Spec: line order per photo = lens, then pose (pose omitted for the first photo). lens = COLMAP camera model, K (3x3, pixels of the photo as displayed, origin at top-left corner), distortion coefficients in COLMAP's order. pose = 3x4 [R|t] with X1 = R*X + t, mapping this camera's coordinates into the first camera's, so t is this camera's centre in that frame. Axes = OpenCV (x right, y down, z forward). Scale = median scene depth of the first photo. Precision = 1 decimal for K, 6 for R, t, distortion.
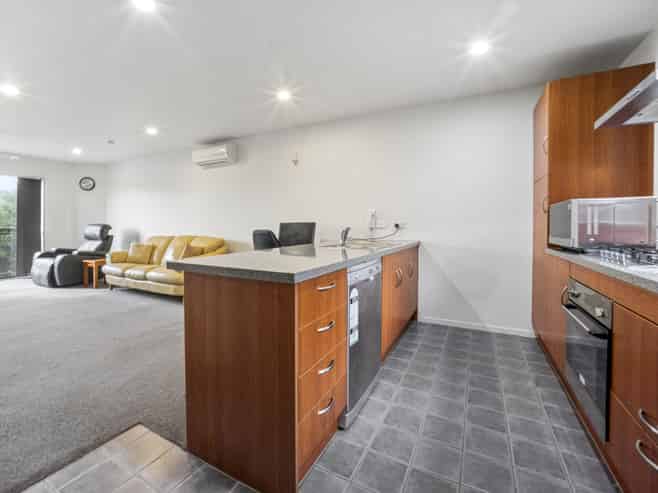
lens RADIAL K [[291.4, 0, 326.4], [0, 291.4, 234.9], [0, 0, 1]] dist [-0.011438, 0.000404]
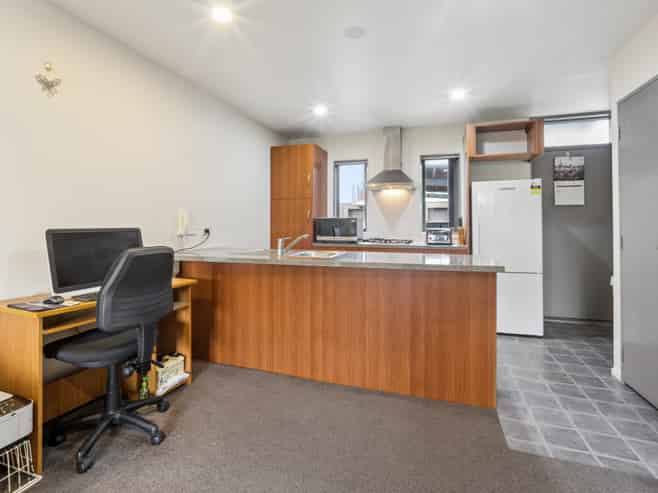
lens RADIAL K [[339.1, 0, 321.8], [0, 339.1, 218.6], [0, 0, 1]] dist [-0.000151, 0.001053]
pose [[-0.160906, 0.006982, 0.986945, -1.250512], [0.021646, 0.999759, -0.003543, -0.091501], [-0.986732, 0.020793, -0.161018, 1.334751]]
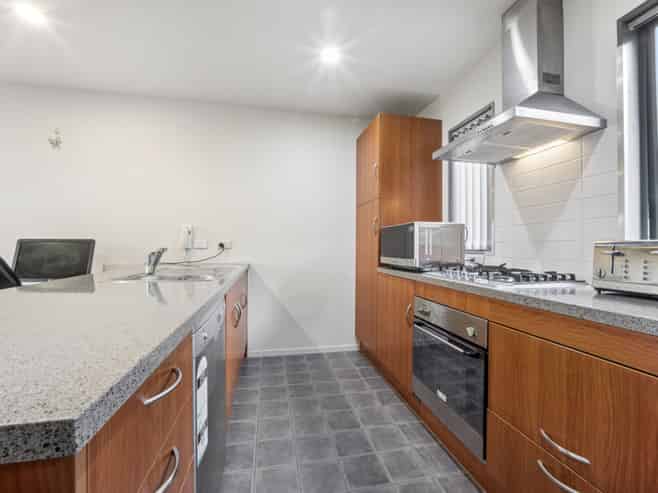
lens RADIAL K [[285.0, 0, 329.0], [0, 285.0, 246.5], [0, 0, 1]] dist [-0.025473, 0.000290]
pose [[0.773776, 0.003415, 0.633450, -0.045939], [0.013097, 0.999685, -0.021388, -0.012138], [-0.633324, 0.024846, 0.773488, 0.317283]]
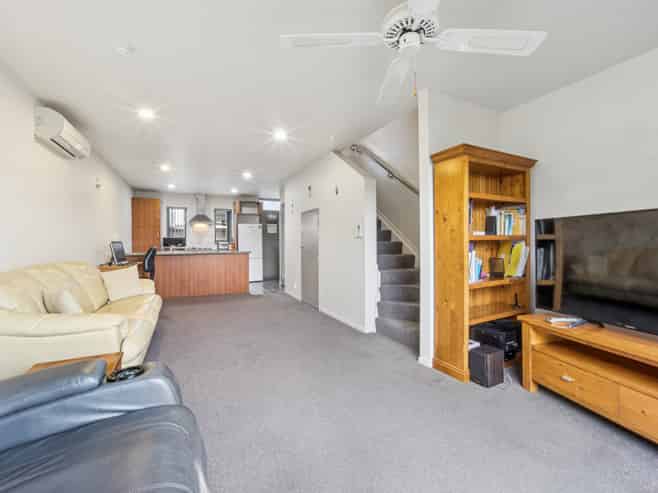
lens RADIAL K [[291.4, 0, 326.4], [0, 291.4, 234.9], [0, 0, 1]] dist [-0.011438, 0.000404]
pose [[-0.801819, 0.008412, 0.597508, -2.823886], [0.012179, 0.999923, 0.002266, -0.120455], [-0.597443, 0.009094, -0.801860, 2.630807]]
